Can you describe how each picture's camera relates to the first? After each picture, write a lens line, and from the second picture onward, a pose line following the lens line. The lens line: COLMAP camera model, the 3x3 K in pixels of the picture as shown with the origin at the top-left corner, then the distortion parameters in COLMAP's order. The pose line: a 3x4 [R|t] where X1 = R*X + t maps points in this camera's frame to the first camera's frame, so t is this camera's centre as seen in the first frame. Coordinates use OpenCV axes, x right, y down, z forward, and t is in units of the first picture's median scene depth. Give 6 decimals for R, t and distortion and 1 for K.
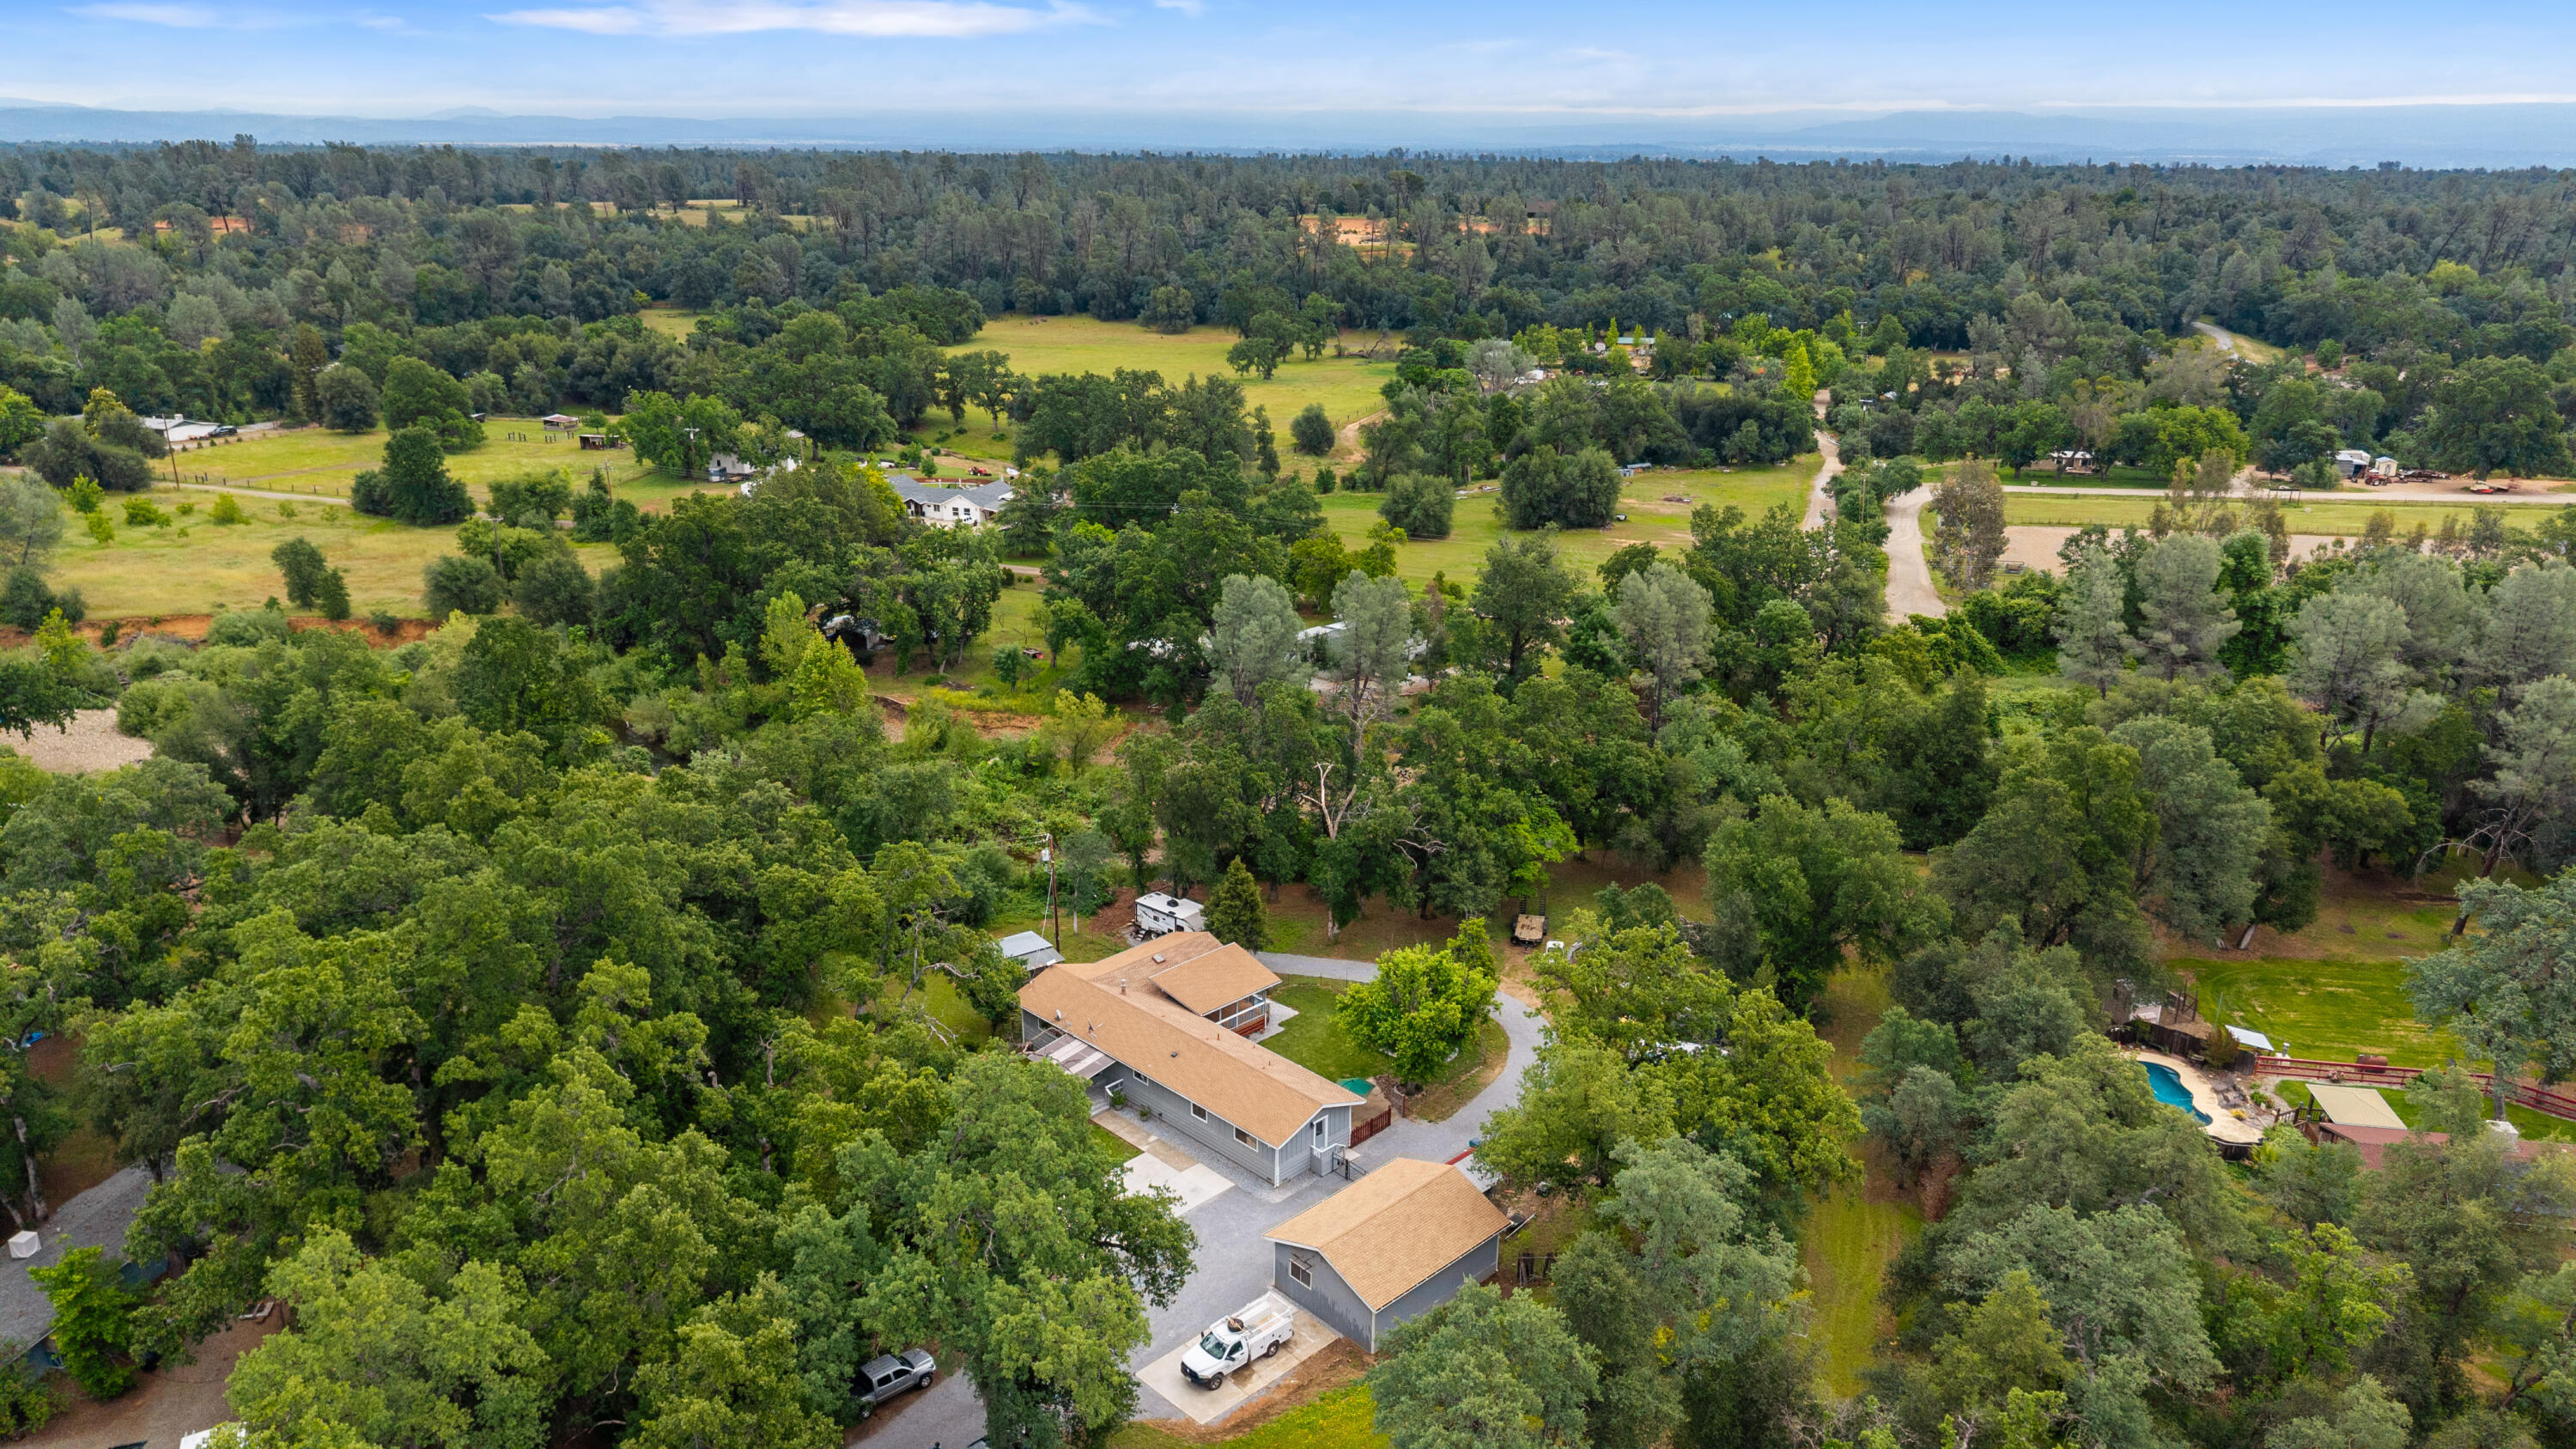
lens RADIAL K [[1727.4, 0, 1283.7], [0, 1727.4, 742.3], [0, 0, 1]] dist [0.034384, -0.034004]
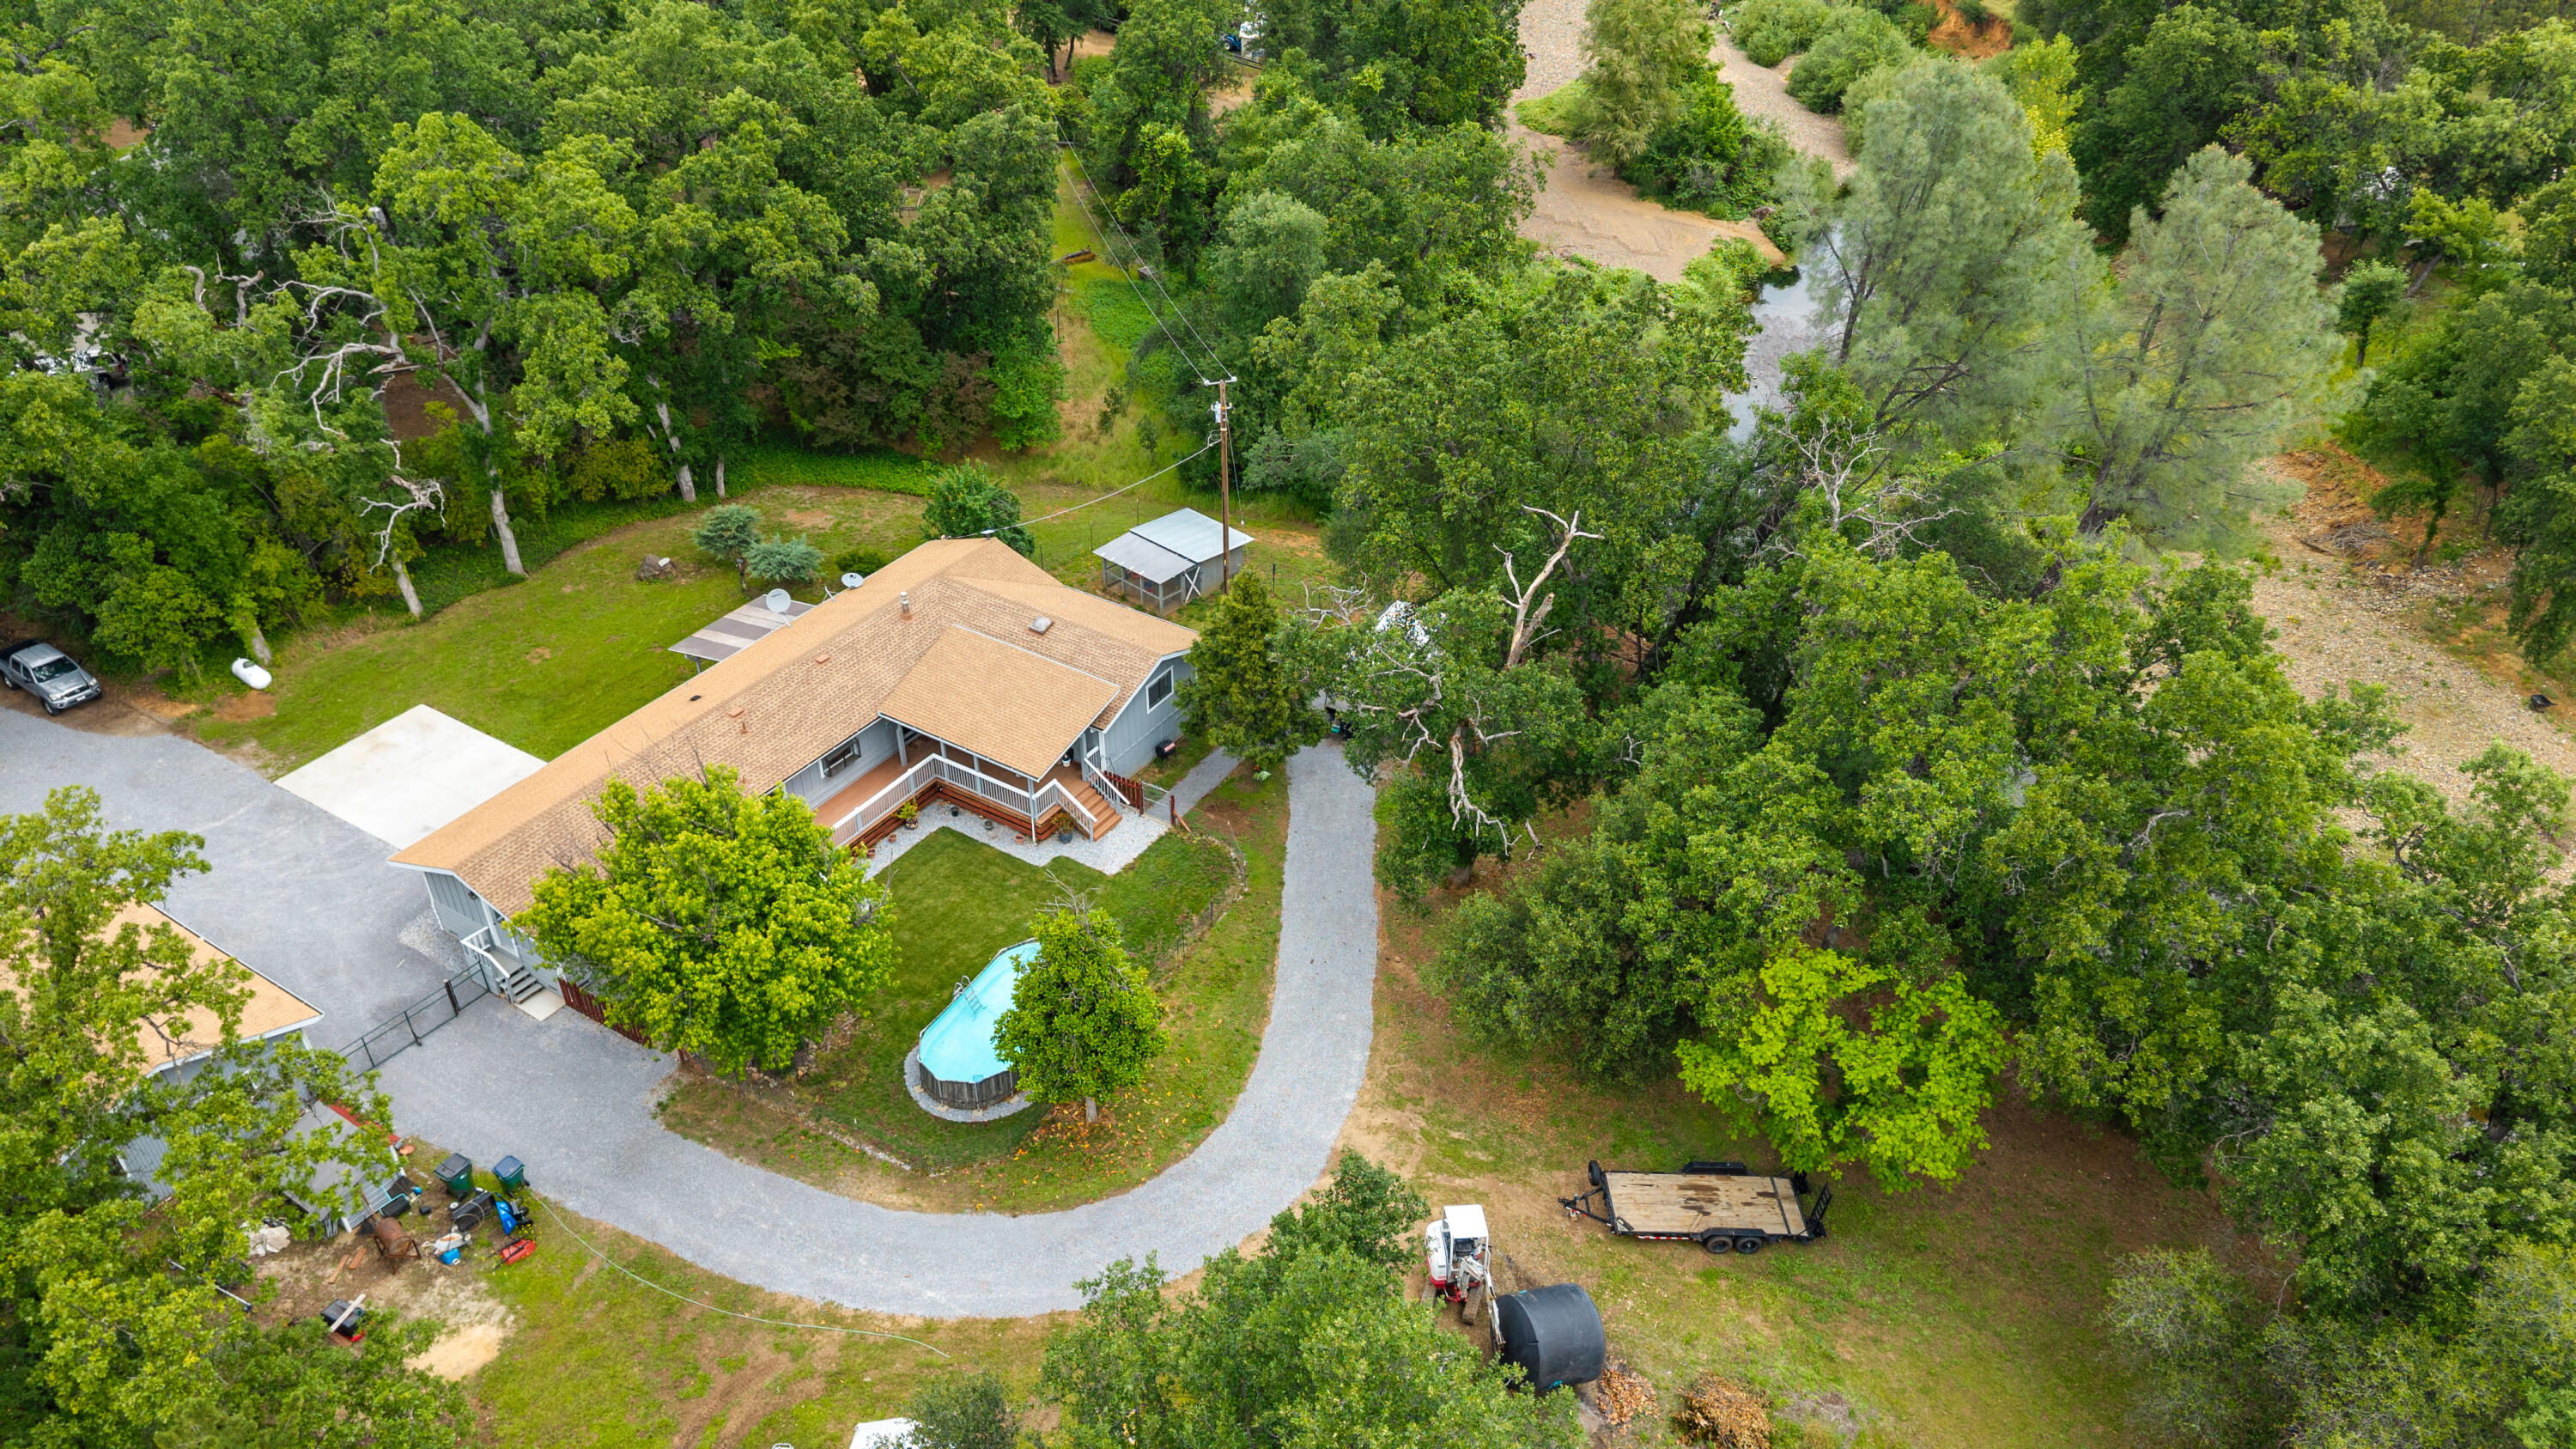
lens RADIAL K [[1727.4, 0, 1283.7], [0, 1727.4, 742.3], [0, 0, 1]] dist [0.034384, -0.034004]
pose [[0.227748, 0.565650, -0.792572, 0.362643], [-0.320732, 0.812119, 0.487437, -0.121534], [0.919381, 0.143190, 0.366380, 0.790760]]
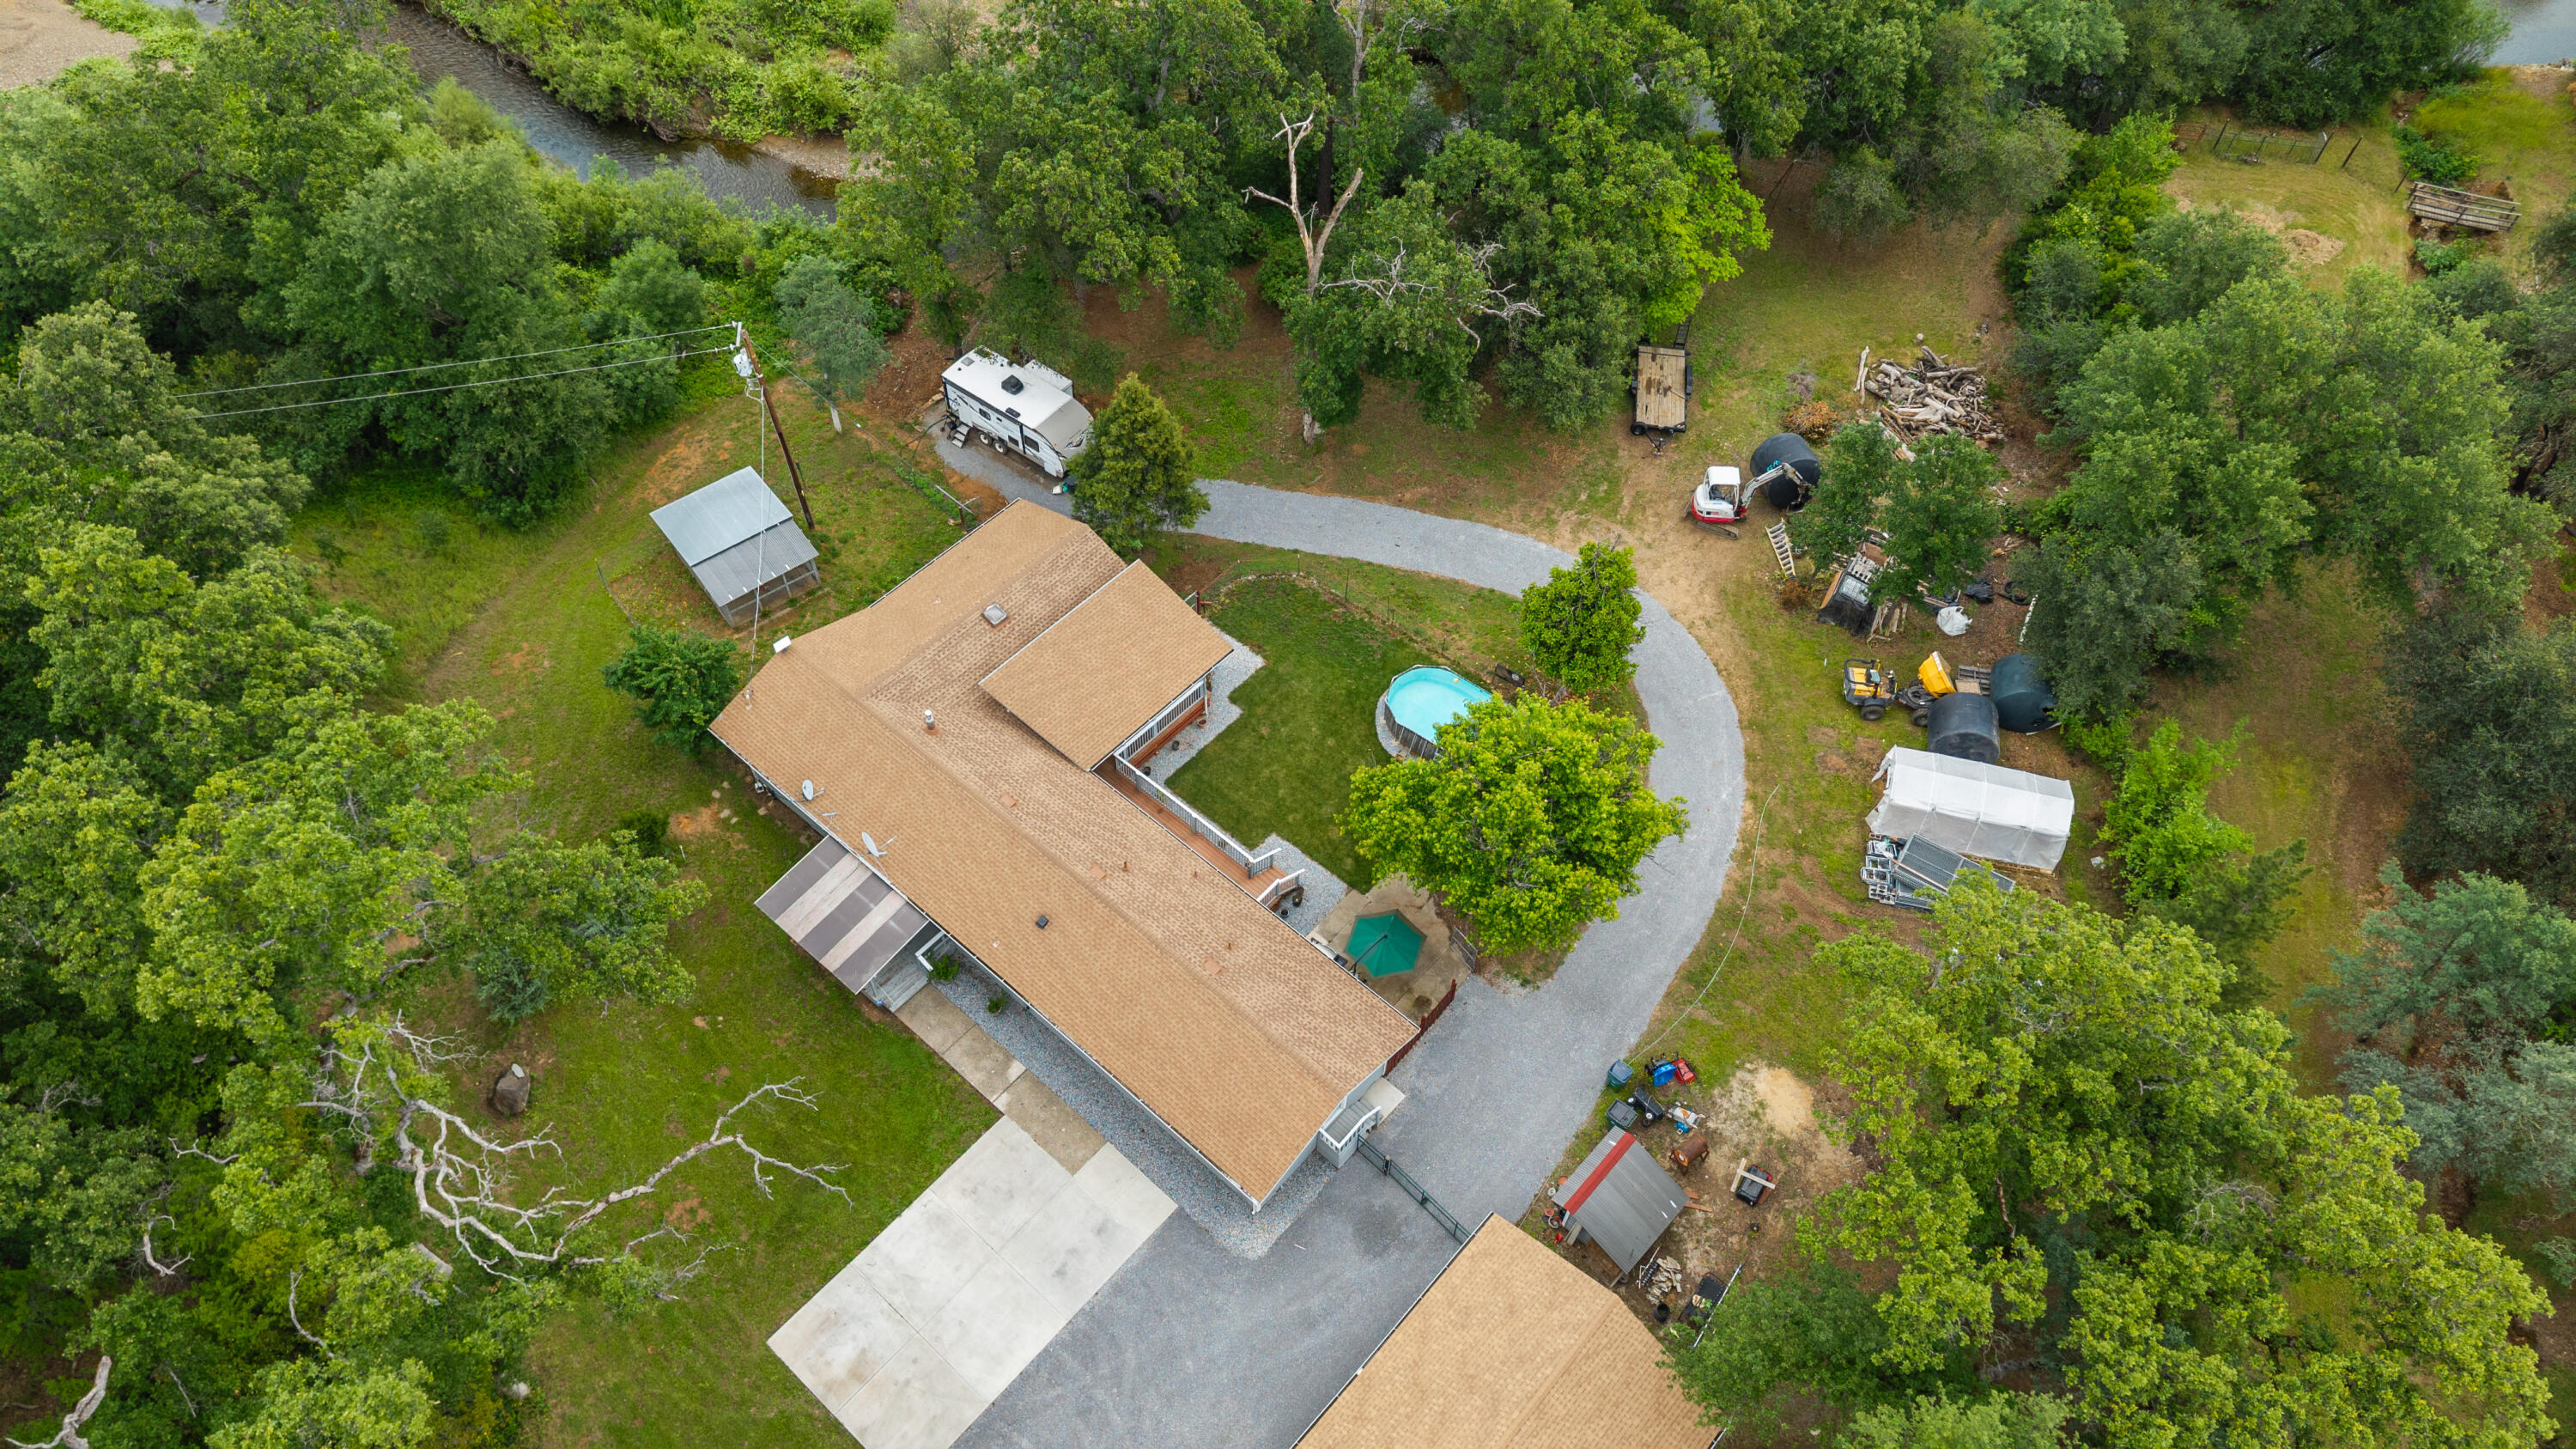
lens RADIAL K [[1727.4, 0, 1283.7], [0, 1727.4, 742.3], [0, 0, 1]] dist [0.034384, -0.034004]
pose [[0.997828, -0.044149, 0.048893, -0.011840], [0.007471, 0.813243, 0.581876, -0.128815], [-0.065451, -0.580247, 0.811806, 0.498284]]
